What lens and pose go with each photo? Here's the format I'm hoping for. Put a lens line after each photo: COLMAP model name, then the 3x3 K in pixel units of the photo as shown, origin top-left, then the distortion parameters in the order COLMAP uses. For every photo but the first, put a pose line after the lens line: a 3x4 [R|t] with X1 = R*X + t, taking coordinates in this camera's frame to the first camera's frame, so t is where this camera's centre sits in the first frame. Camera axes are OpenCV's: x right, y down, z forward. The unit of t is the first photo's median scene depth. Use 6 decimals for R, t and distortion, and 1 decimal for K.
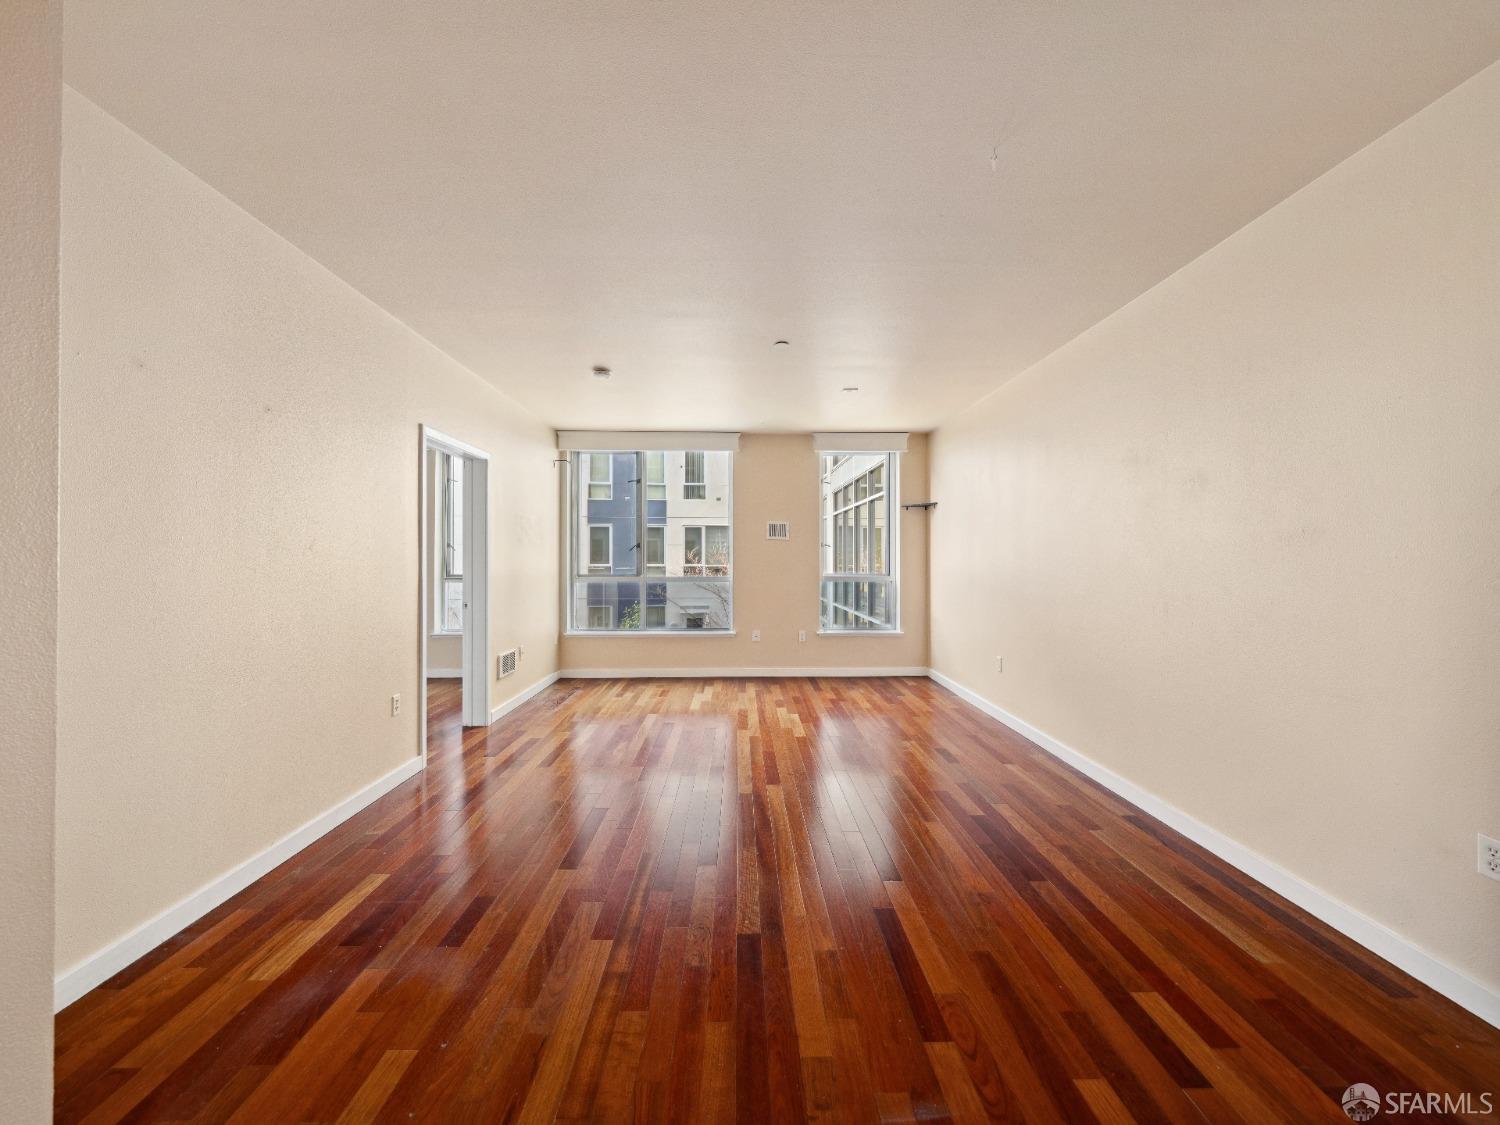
lens RADIAL K [[581.1, 0, 750.0], [0, 581.1, 562.5], [0, 0, 1]] dist [-0.001240, -0.000054]
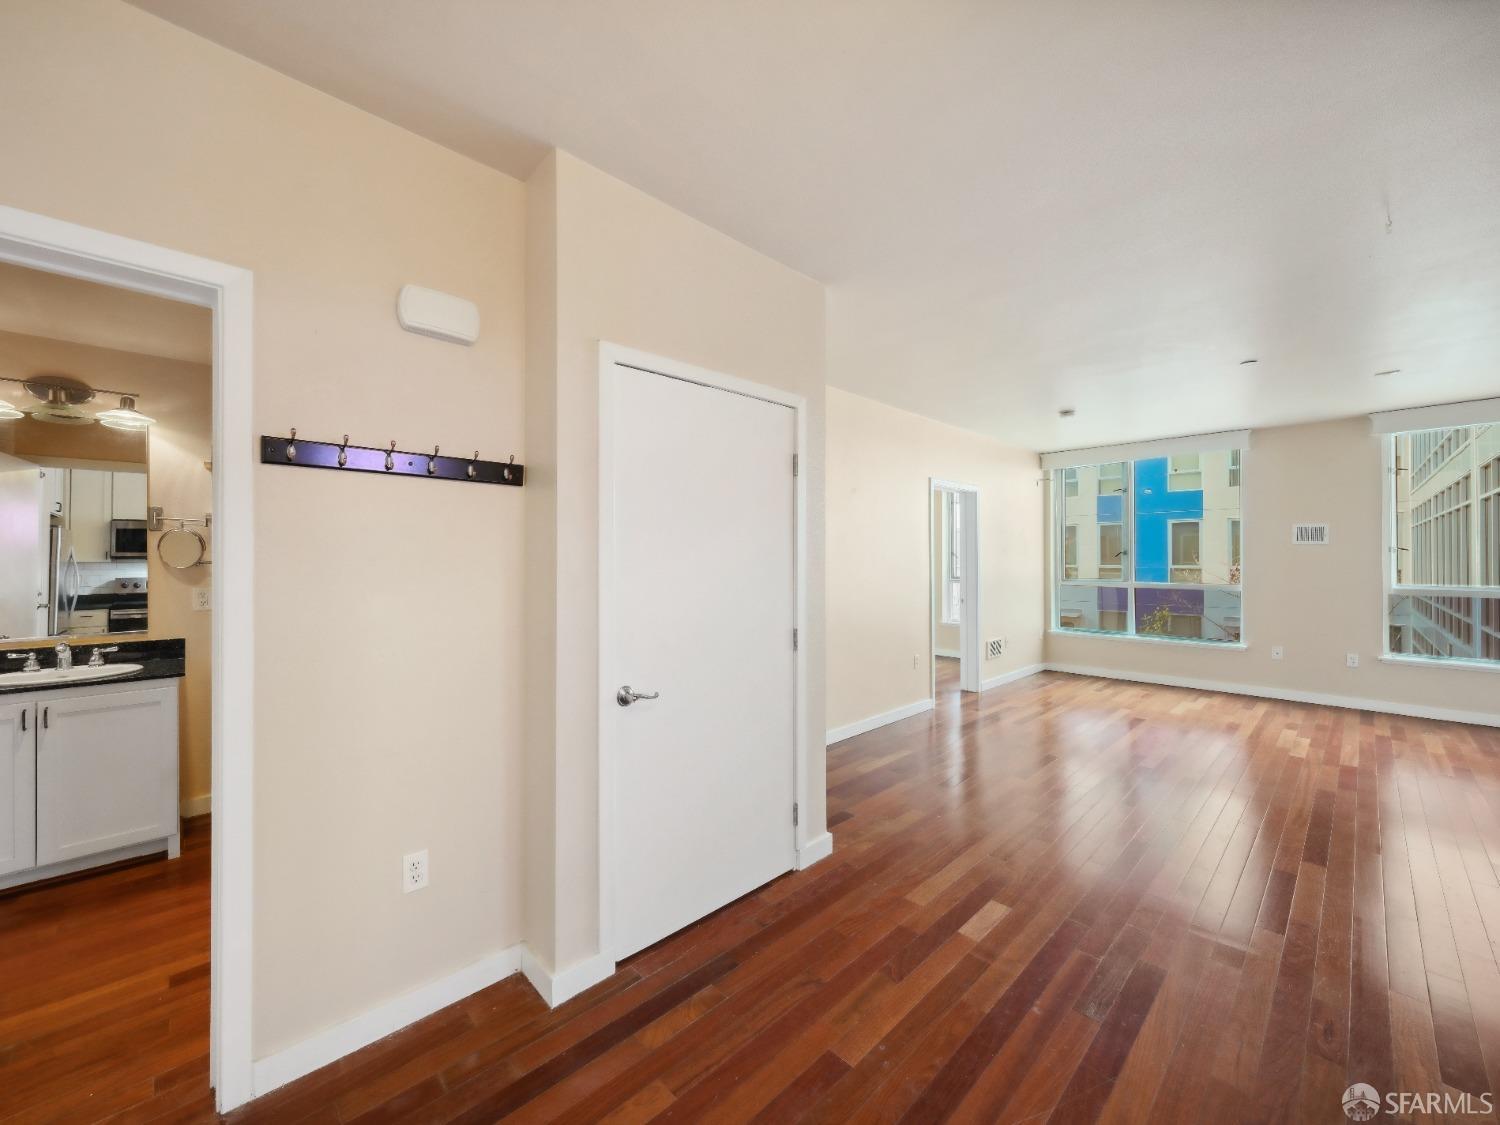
lens RADIAL K [[589.9, 0, 743.6], [0, 589.9, 553.6], [0, 0, 1]] dist [-0.000324, 0.000103]
pose [[0.673773, -0.008312, -0.738892, 0.134535], [-0.001525, 0.999919, -0.012638, -0.012930], [0.738937, 0.009642, 0.673706, -0.223204]]
